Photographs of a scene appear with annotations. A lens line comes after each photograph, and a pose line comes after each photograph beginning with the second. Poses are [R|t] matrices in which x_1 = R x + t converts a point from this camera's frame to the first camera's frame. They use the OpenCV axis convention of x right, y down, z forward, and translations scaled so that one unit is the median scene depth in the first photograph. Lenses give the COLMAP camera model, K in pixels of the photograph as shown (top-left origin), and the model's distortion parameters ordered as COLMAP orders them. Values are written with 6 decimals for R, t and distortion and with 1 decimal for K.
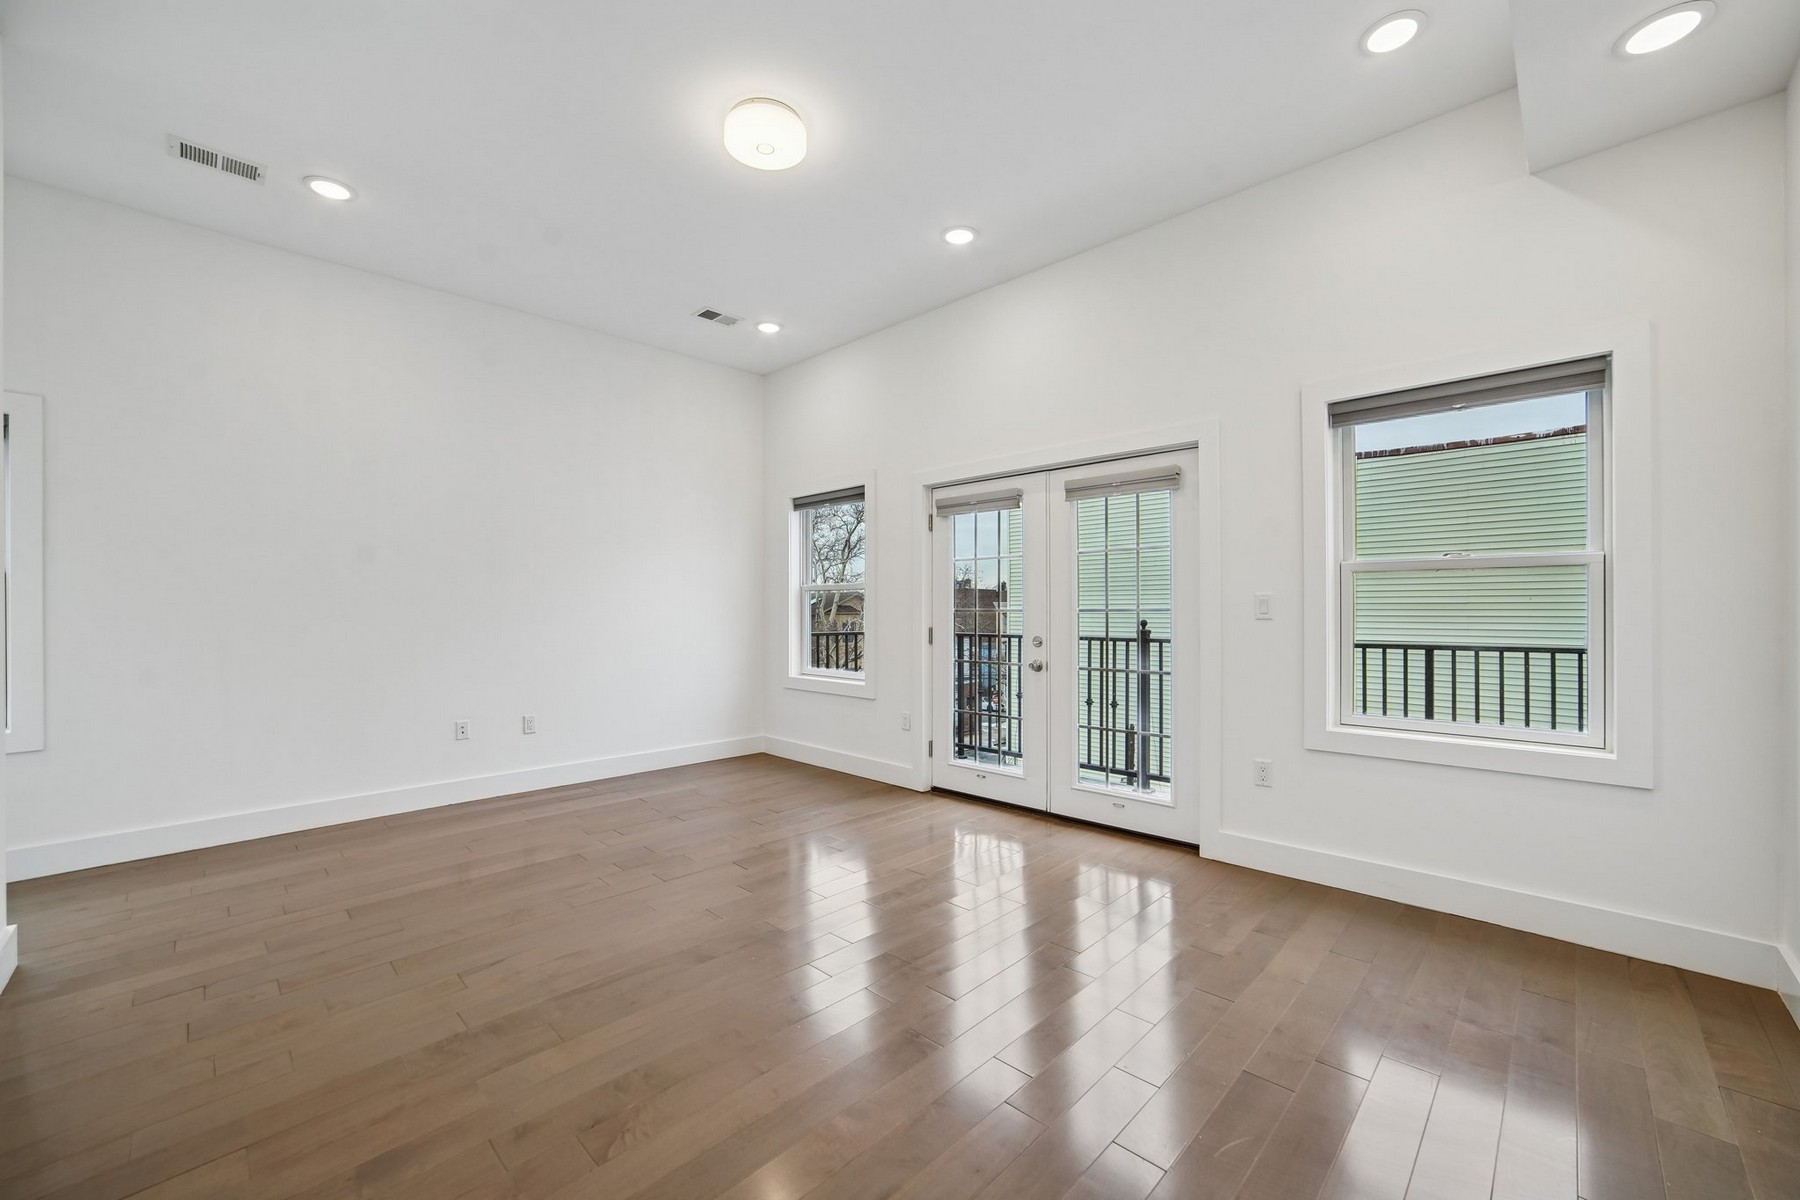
lens RADIAL K [[733.5, 0, 907.3], [0, 733.5, 614.2], [0, 0, 1]] dist [0.003290, 0.000018]
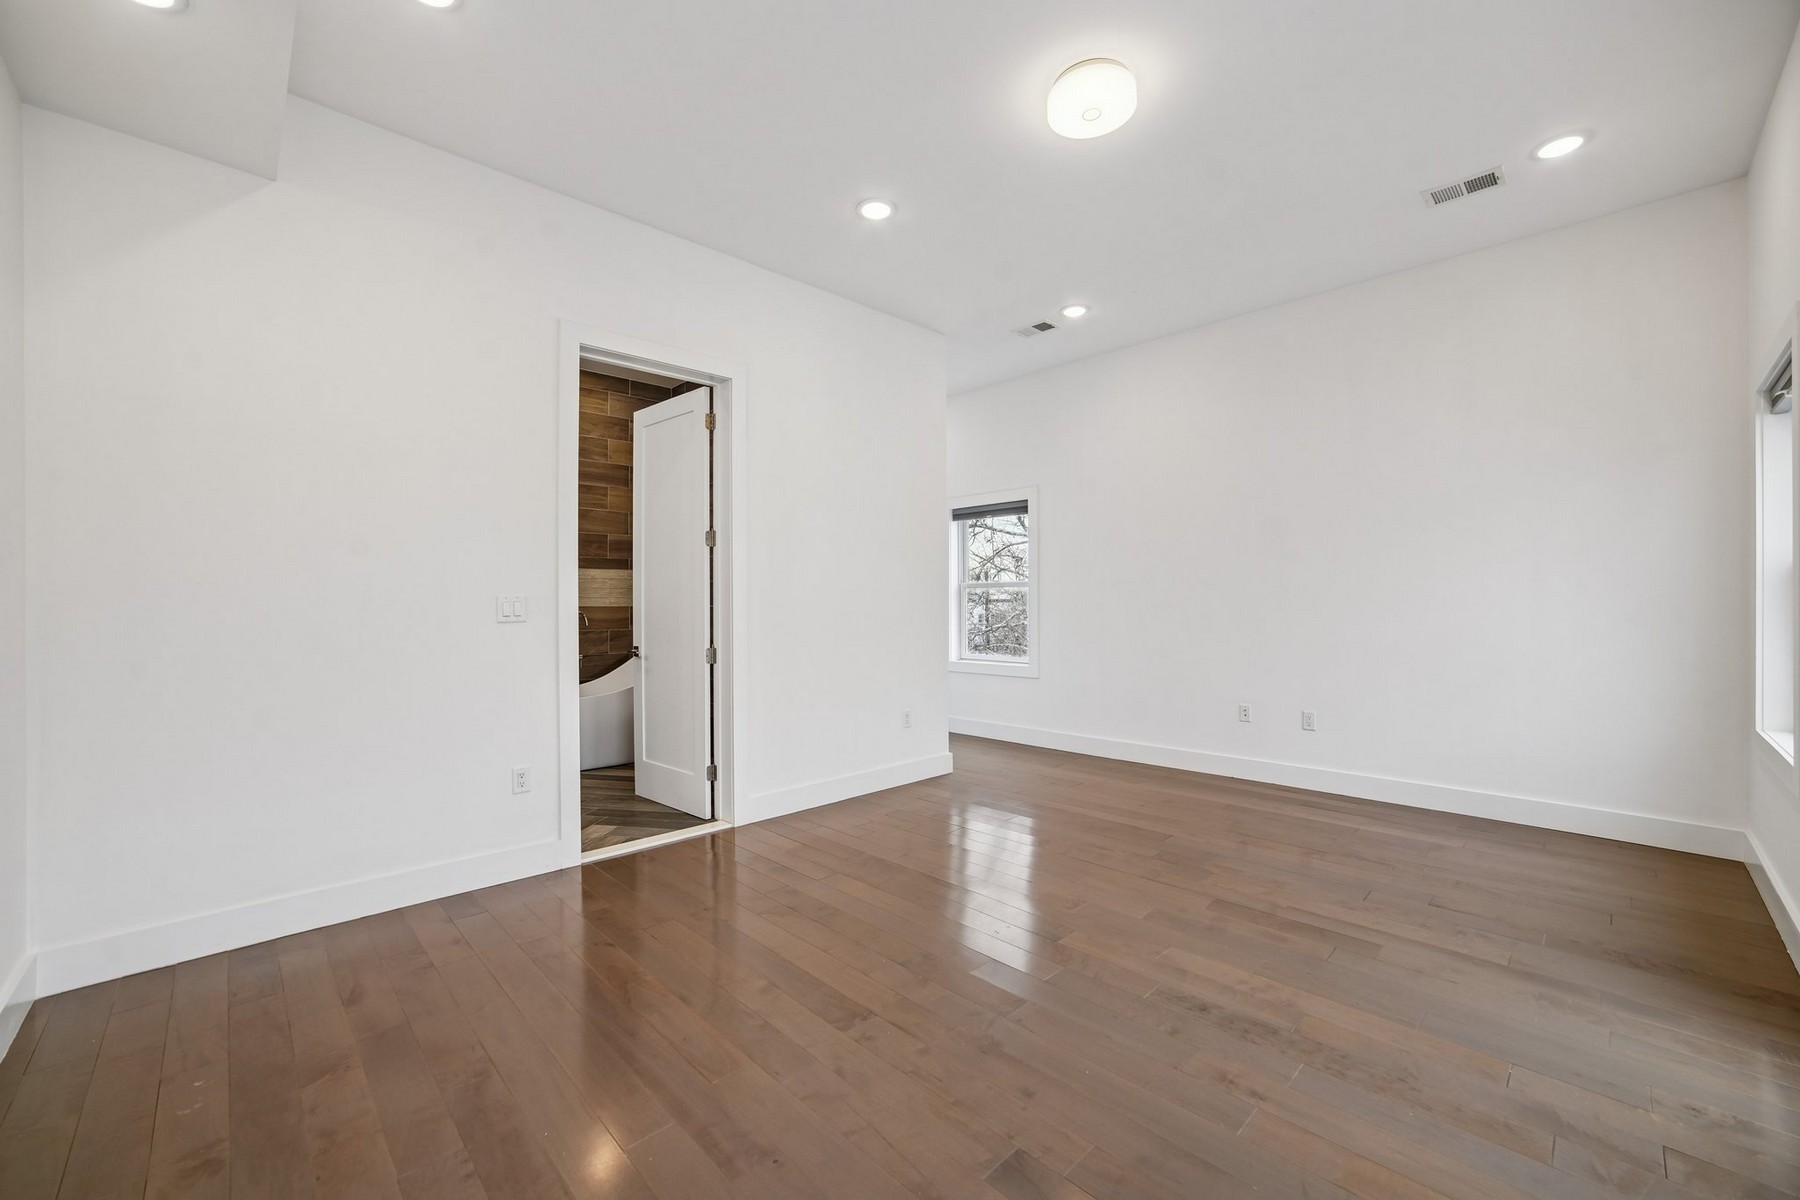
lens RADIAL K [[728.2, 0, 865.0], [0, 728.2, 595.5], [0, 0, 1]] dist [-0.029169, 0.006918]
pose [[-0.056961, -0.000407, -0.998376, 0.517317], [-0.003226, 0.999995, -0.000223, -0.015326], [0.998371, 0.003208, -0.056962, 0.514093]]
